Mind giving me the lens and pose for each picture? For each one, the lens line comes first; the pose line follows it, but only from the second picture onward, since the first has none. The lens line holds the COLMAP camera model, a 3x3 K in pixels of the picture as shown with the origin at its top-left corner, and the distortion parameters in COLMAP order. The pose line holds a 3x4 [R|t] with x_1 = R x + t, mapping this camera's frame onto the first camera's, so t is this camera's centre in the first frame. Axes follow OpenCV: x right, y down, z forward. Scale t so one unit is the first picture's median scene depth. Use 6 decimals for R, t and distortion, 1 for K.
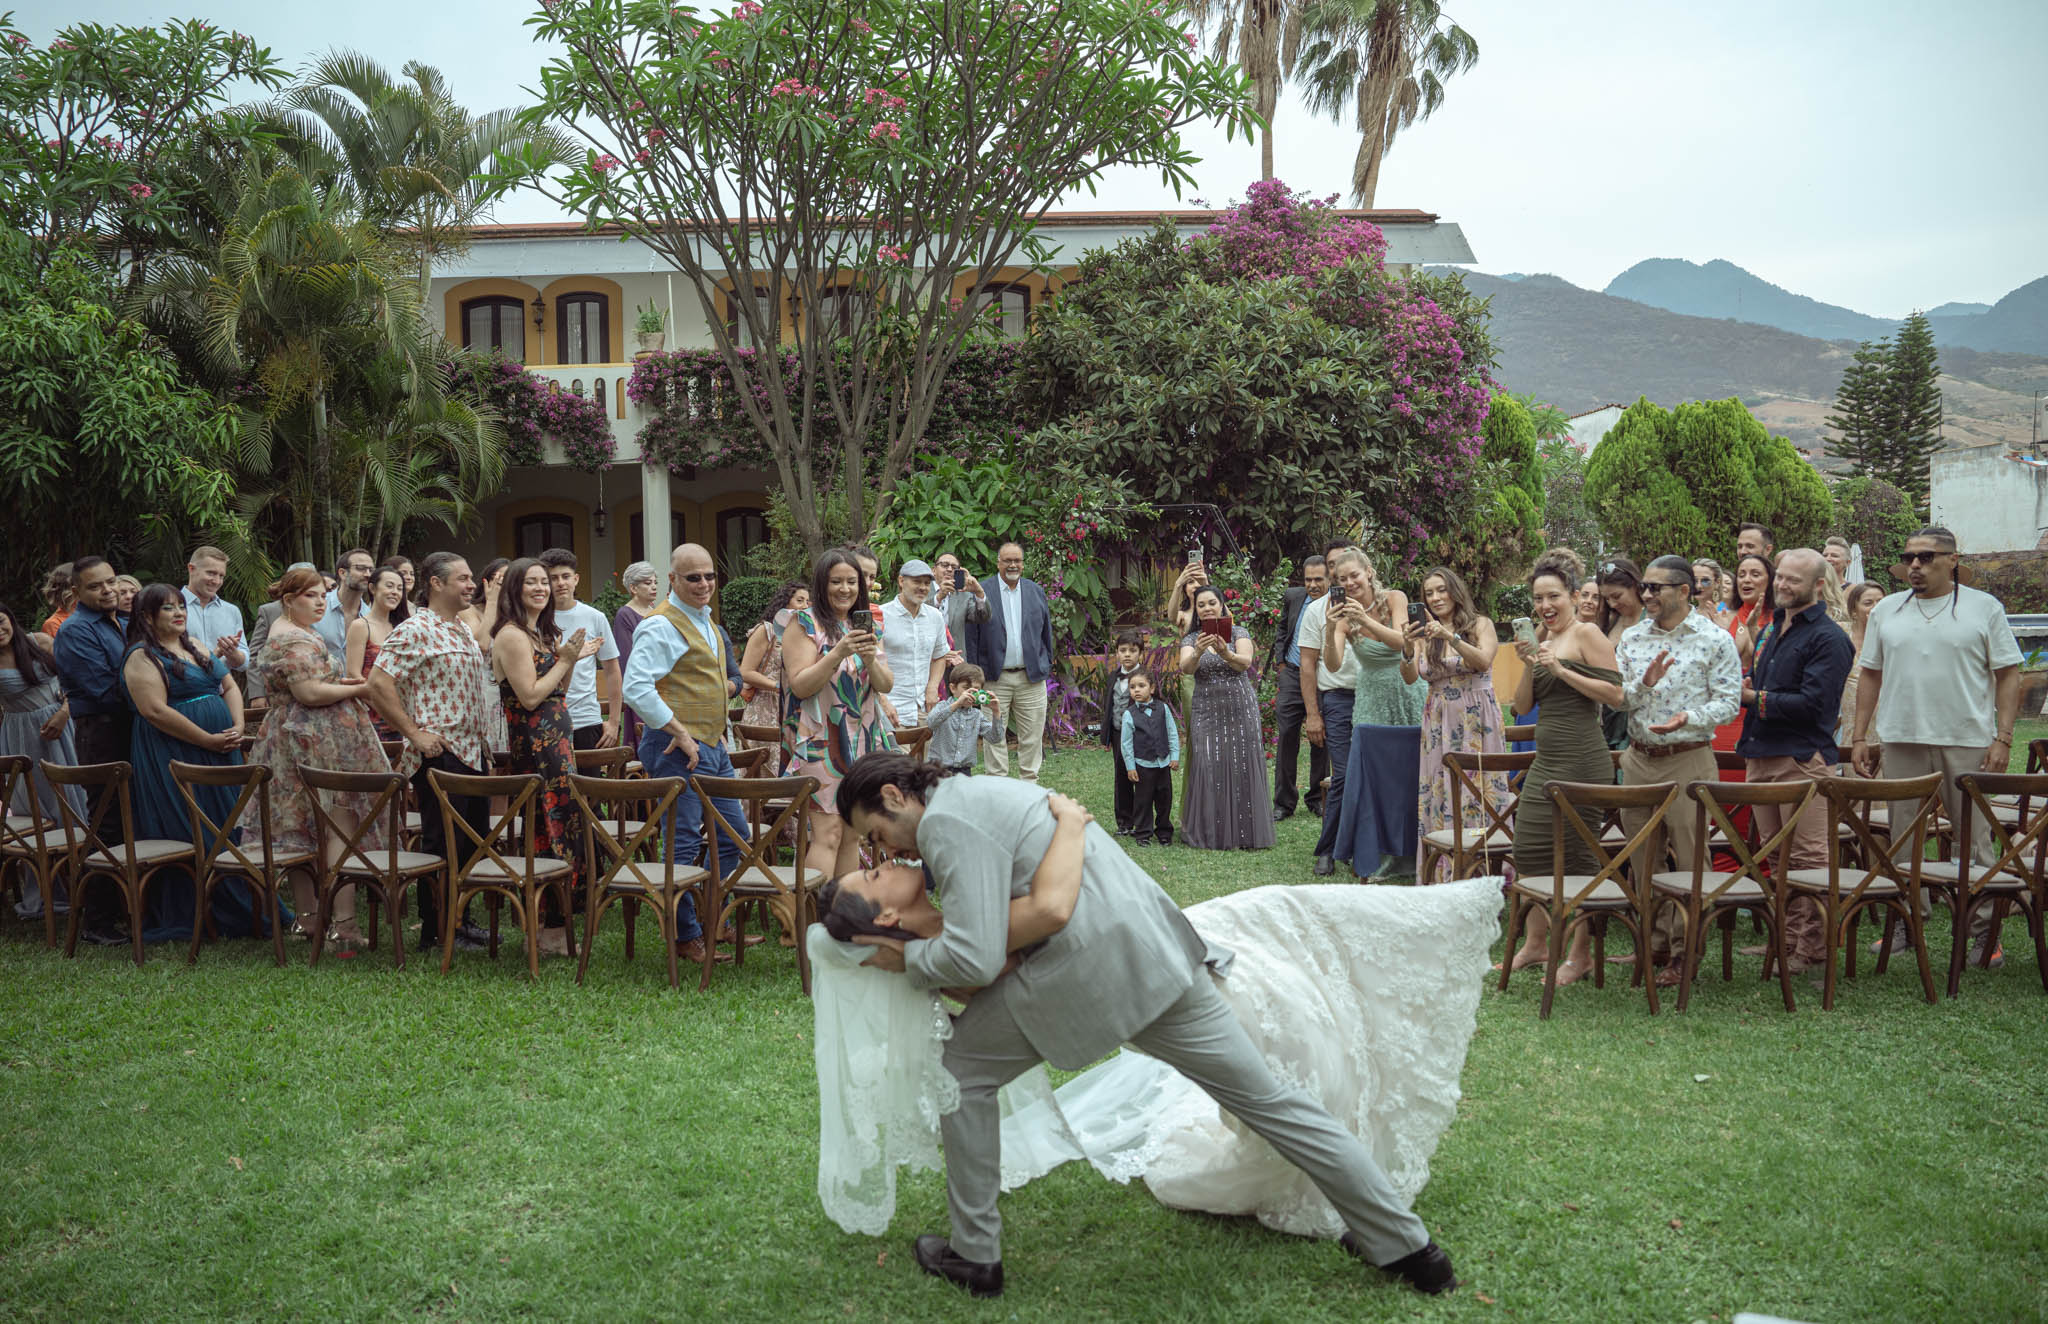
lens RADIAL K [[1553.8, 0, 1023.8], [0, 1553.8, 665.7], [0, 0, 1]] dist [-0.119390, 0.104746]
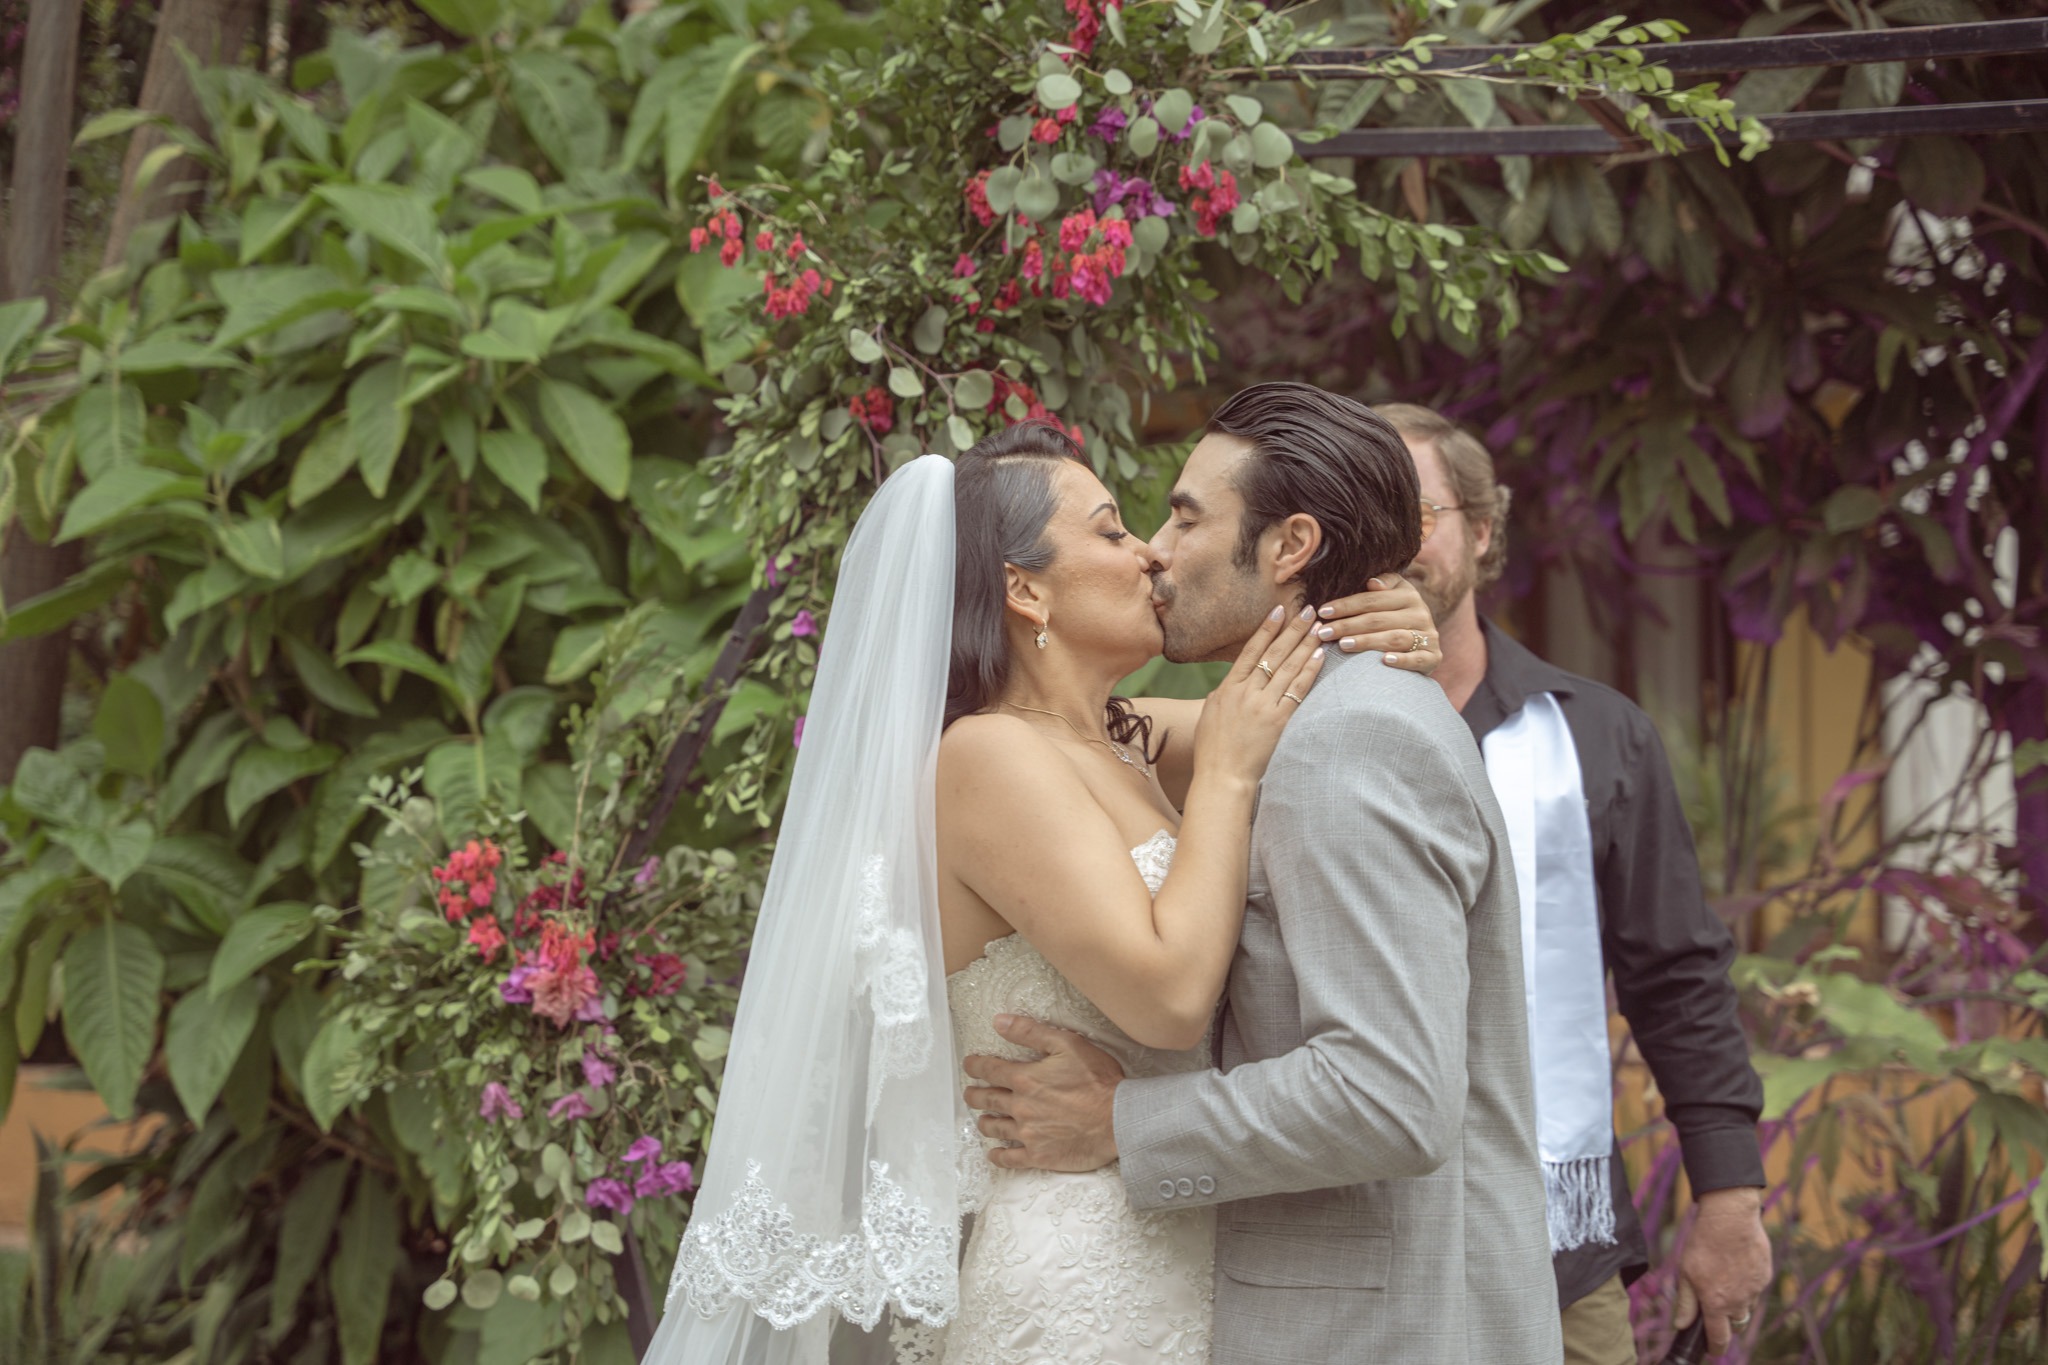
lens RADIAL K [[3901.4, 0, 1036.0], [0, 3901.4, 715.0], [0, 0, 1]] dist [0.210033, 1.255661]
pose [[0.993893, 0.033044, -0.105289, 0.059283], [-0.041248, 0.996199, -0.076719, -0.019037], [0.102353, 0.080593, 0.991478, 0.603827]]
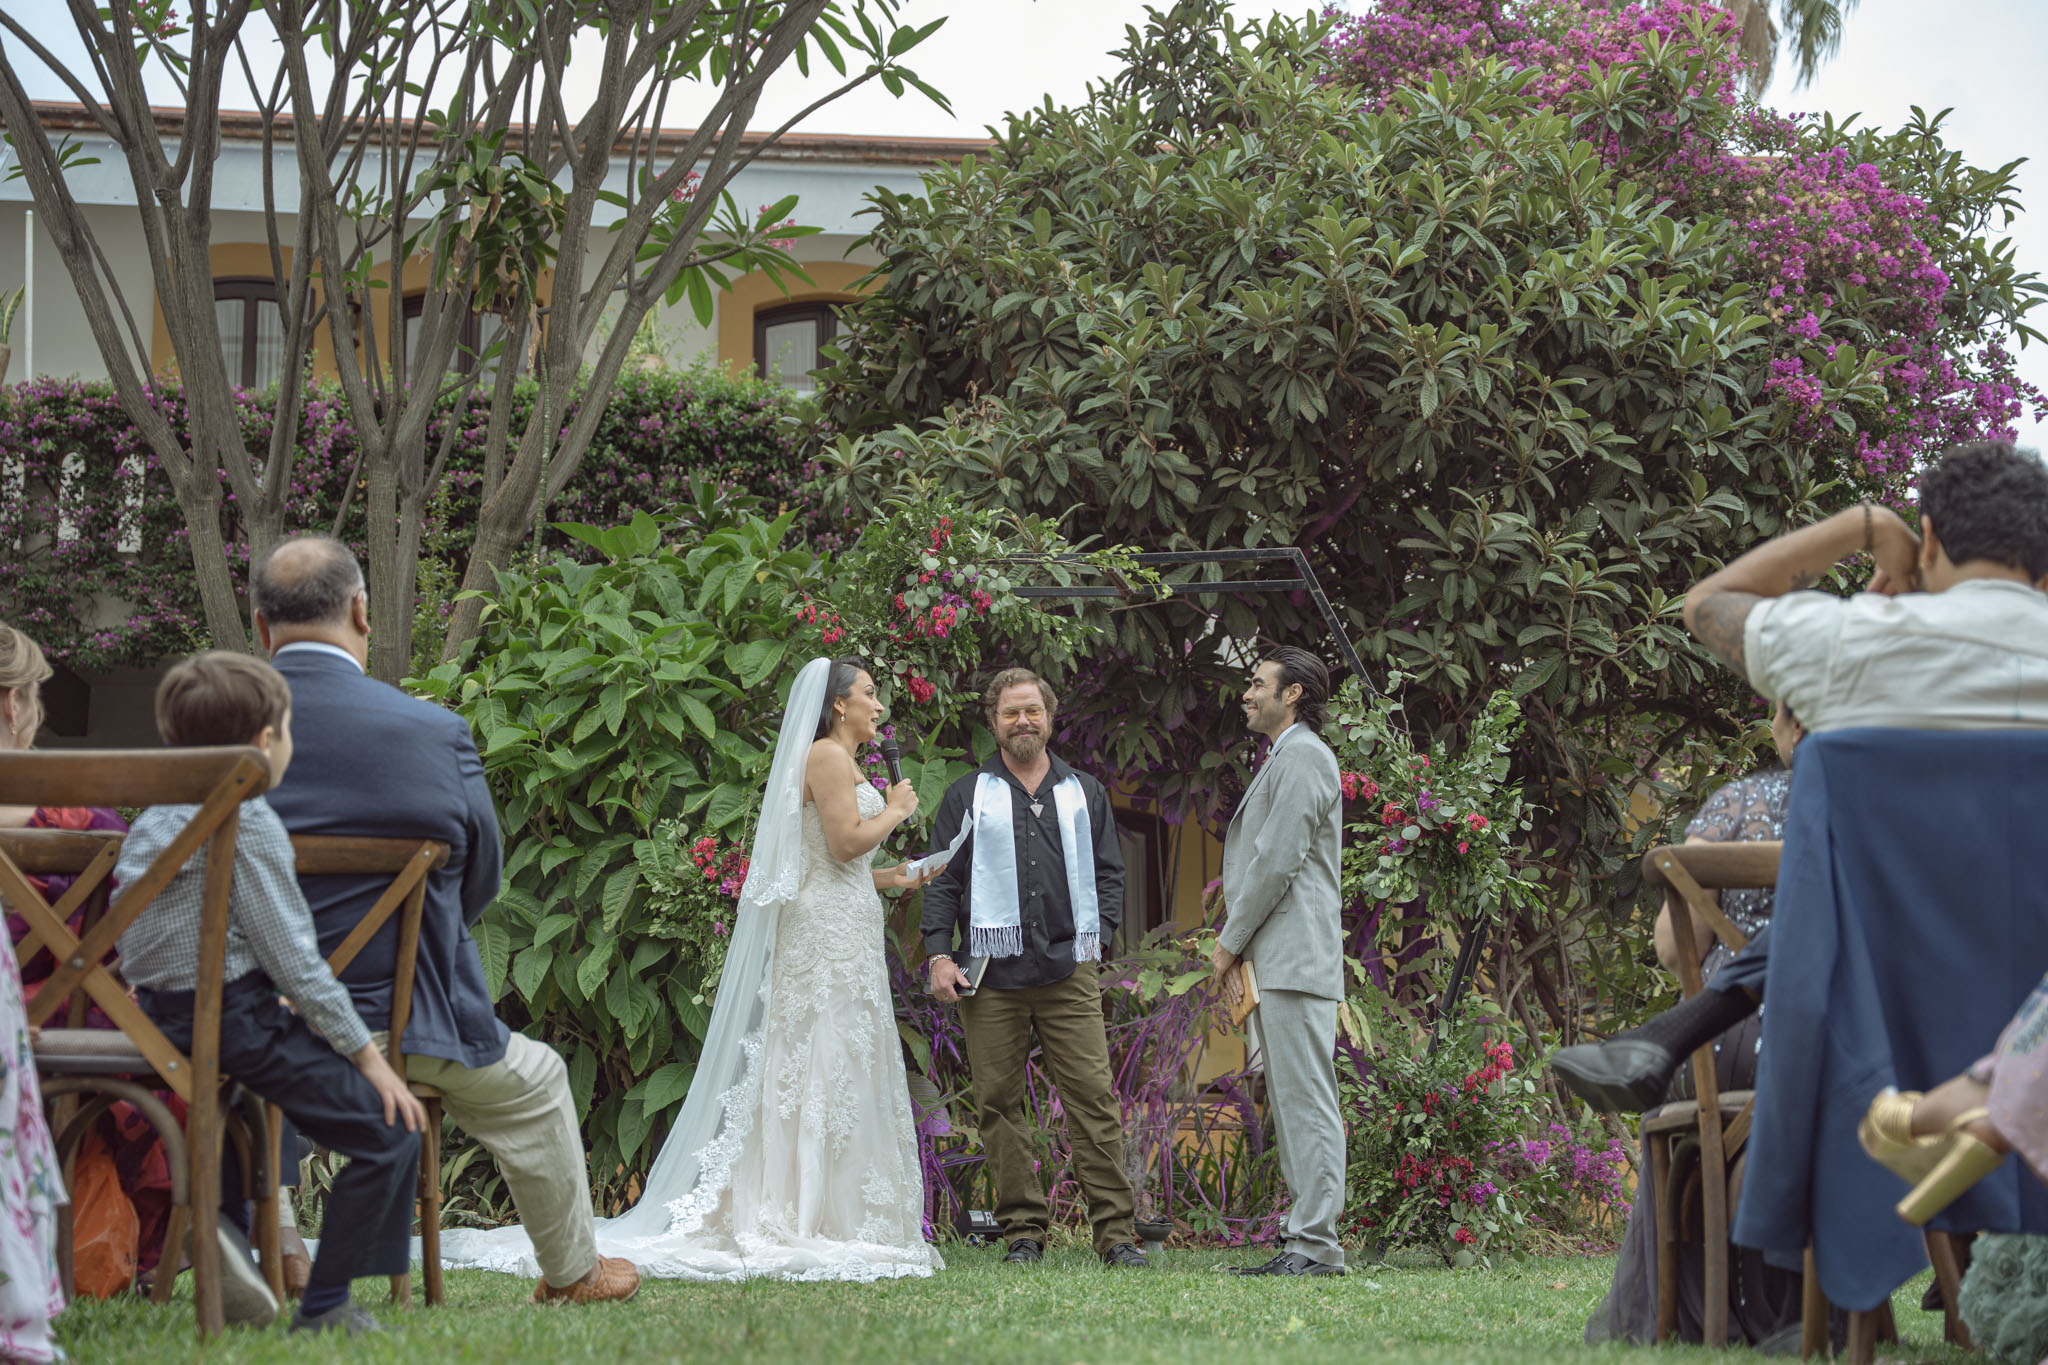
lens RADIAL K [[3071.4, 0, 1050.8], [0, 3071.4, 690.5], [0, 0, 1]] dist [0.130588, 0.217898]
pose [[0.999226, 0.027199, 0.028435, 0.036778], [-0.019982, 0.973277, -0.228763, 0.087347], [-0.033897, 0.228018, 0.973067, 0.258526]]
